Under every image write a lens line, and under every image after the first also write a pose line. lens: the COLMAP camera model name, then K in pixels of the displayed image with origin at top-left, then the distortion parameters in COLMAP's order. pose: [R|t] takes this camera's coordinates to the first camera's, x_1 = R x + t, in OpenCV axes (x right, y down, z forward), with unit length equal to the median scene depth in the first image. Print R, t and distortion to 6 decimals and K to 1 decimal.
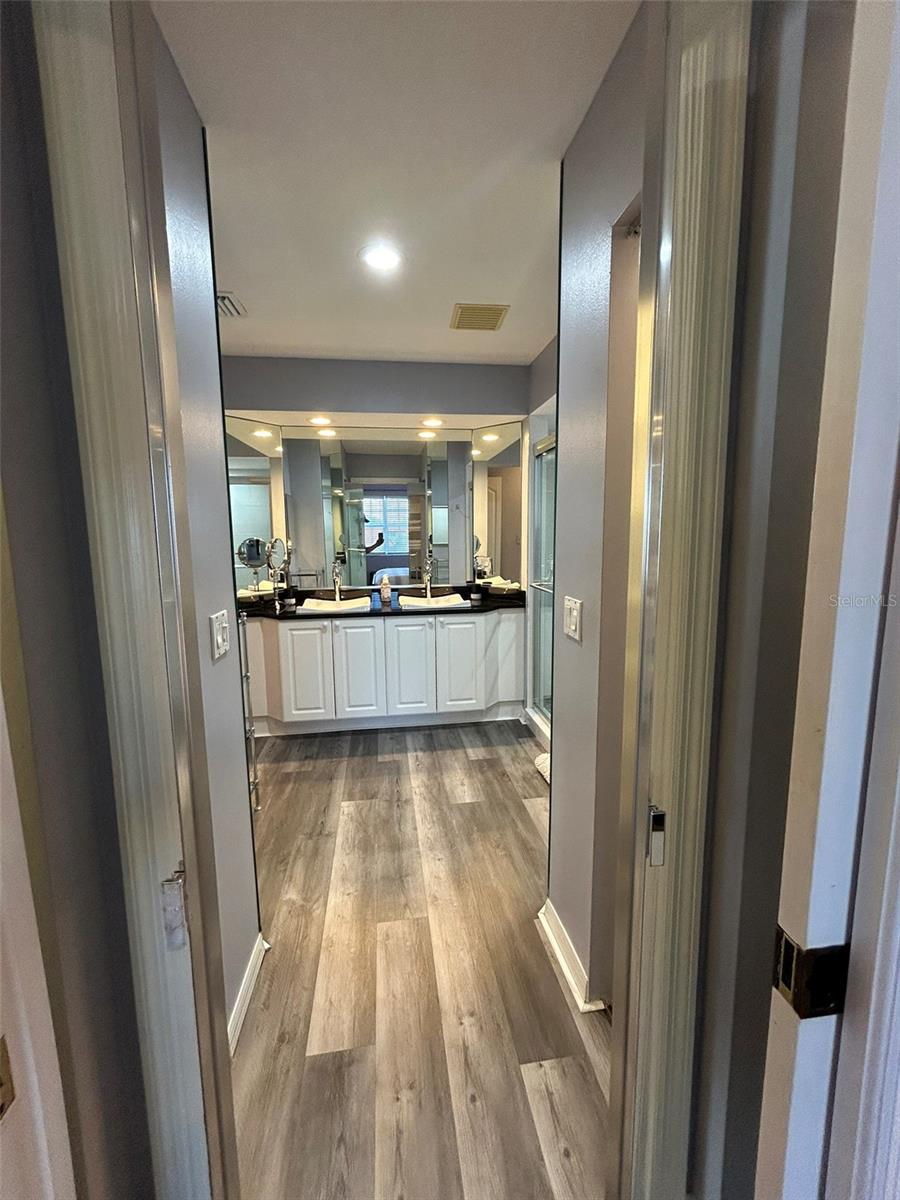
lens RADIAL K [[482.3, 0, 448.1], [0, 482.3, 597.2], [0, 0, 1]] dist [-0.000526, 0.000904]
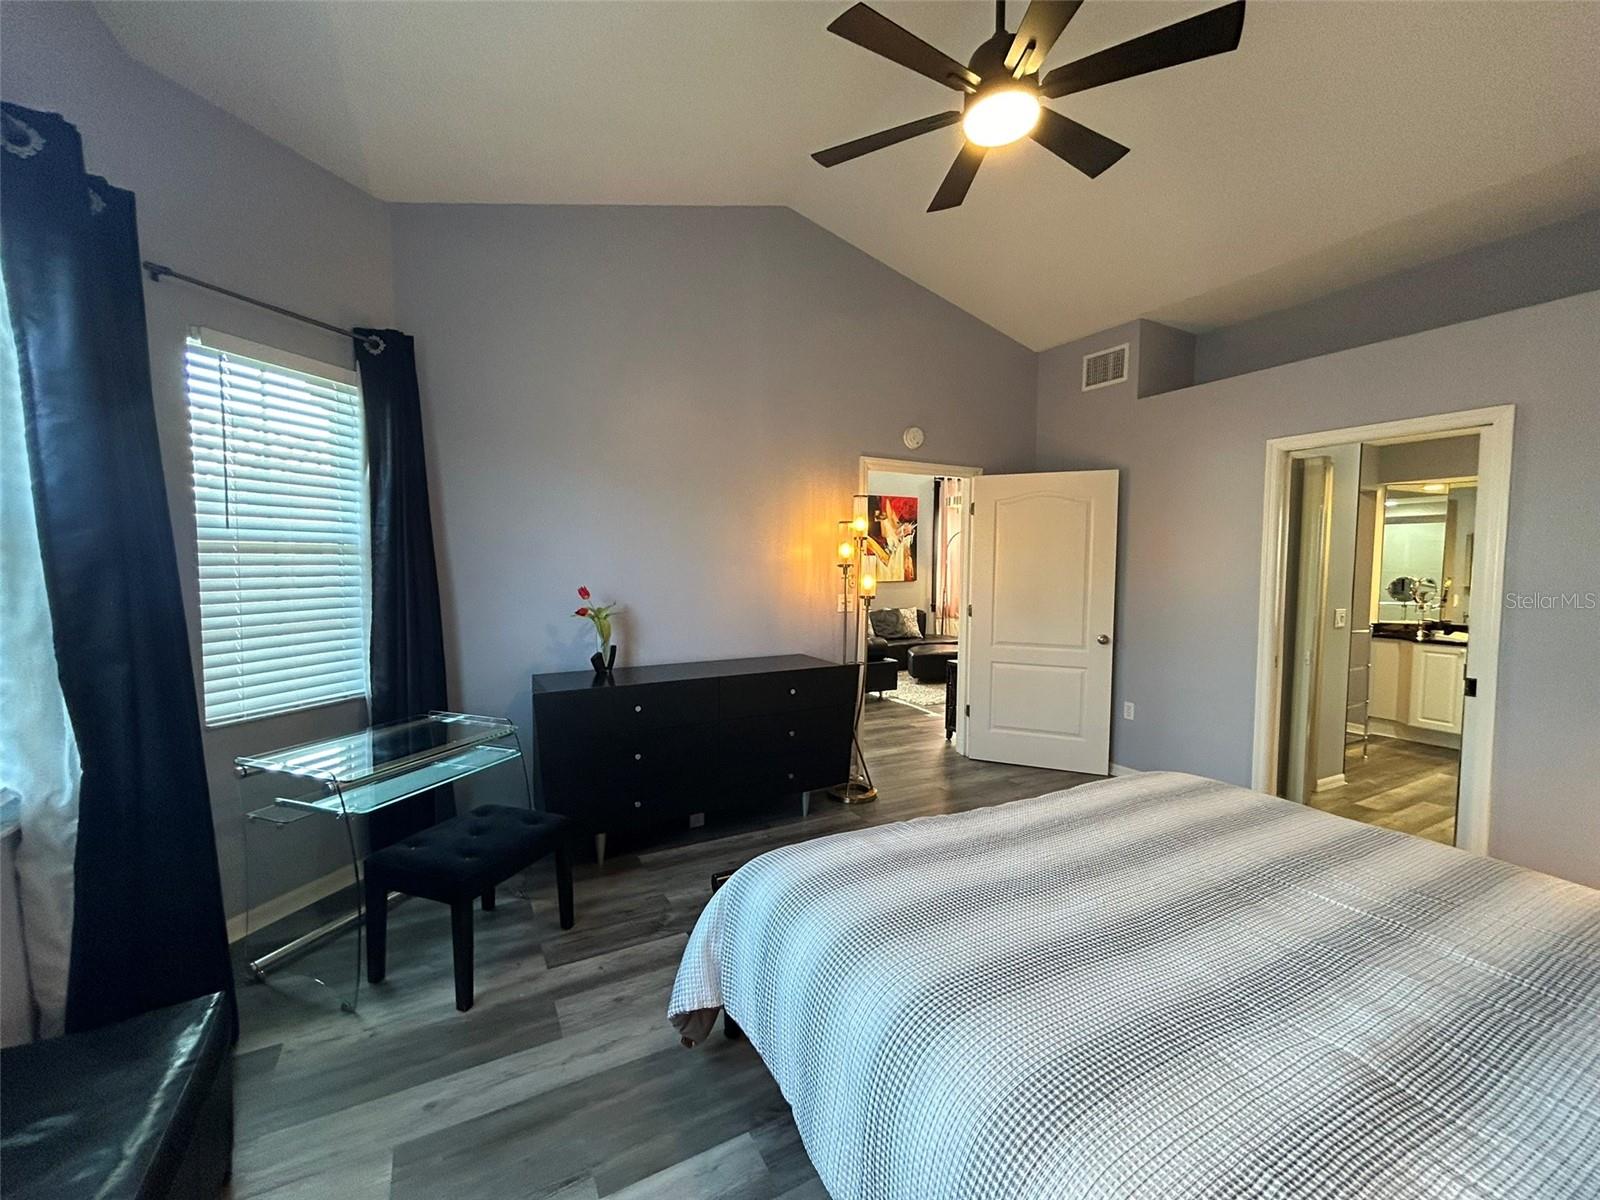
lens RADIAL K [[643.1, 0, 801.3], [0, 643.1, 606.9], [0, 0, 1]] dist [-0.000526, 0.000904]
pose [[0.345254, 0.075532, -0.935465, 0.626382], [-0.131246, 0.990847, 0.031564, 0.107817], [0.929287, 0.111878, 0.352007, -1.035613]]
